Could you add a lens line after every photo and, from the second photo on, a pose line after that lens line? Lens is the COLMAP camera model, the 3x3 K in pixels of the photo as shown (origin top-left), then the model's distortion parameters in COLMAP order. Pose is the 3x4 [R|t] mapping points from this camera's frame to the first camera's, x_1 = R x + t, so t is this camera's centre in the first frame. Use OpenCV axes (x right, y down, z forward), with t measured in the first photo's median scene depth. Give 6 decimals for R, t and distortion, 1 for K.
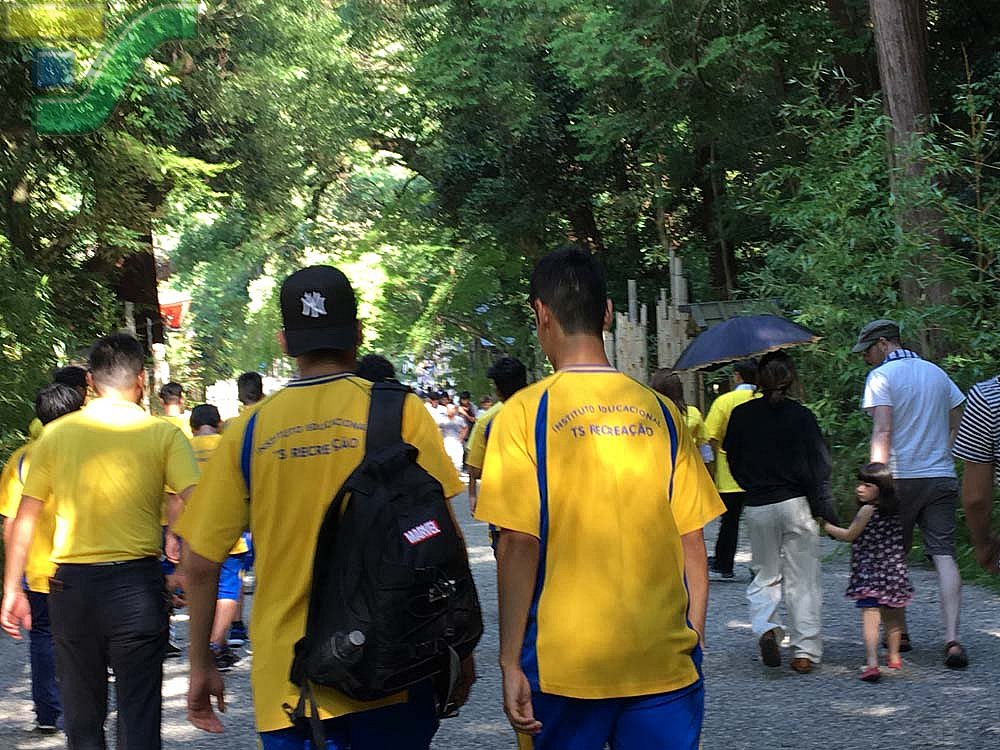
lens RADIAL K [[1900.0, 0, 489.8], [0, 1900.0, 406.4], [0, 0, 1]] dist [0.103559, 0.000000]
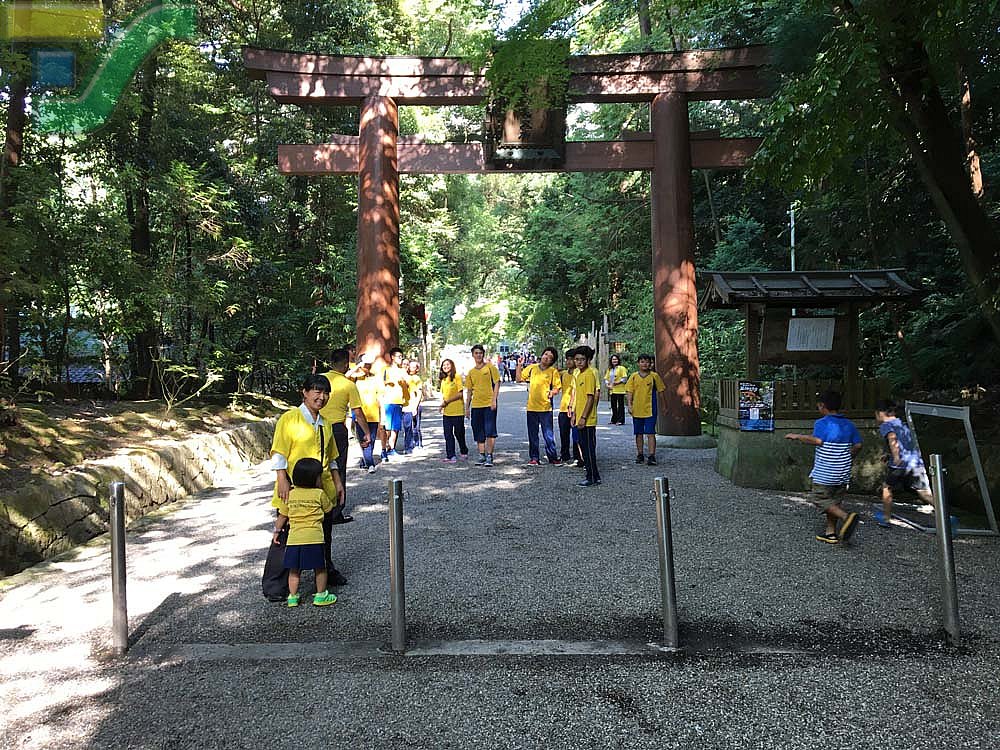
lens RADIAL K [[836.8, 0, 504.3], [0, 836.8, 377.4], [0, 0, 1]] dist [0.058169, -0.032492]
pose [[0.997117, 0.047419, -0.059246, 0.020633], [-0.046026, 0.998636, 0.024650, -0.007010], [0.060334, -0.021852, 0.997939, -0.282302]]
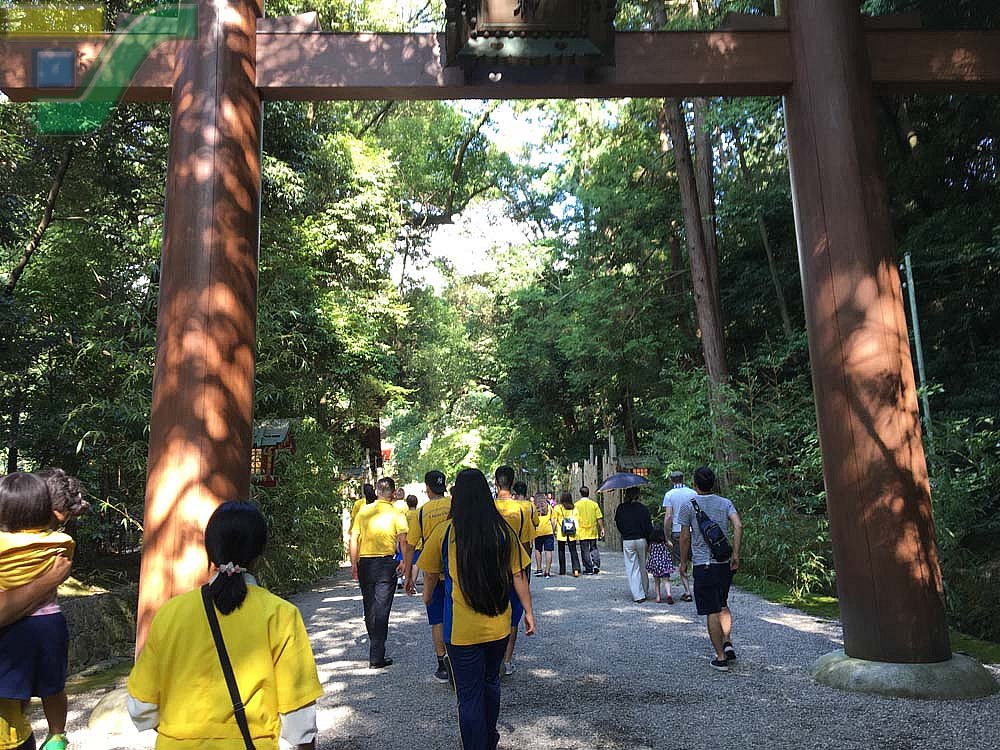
lens RADIAL K [[836.8, 0, 496.9], [0, 836.8, 381.5], [0, 0, 1]] dist [0.058169, -0.032492]
pose [[0.999003, 0.025335, -0.036748, -0.001912], [-0.030165, 0.990042, -0.137505, -0.001576], [0.032898, 0.138476, 0.989819, 0.012316]]
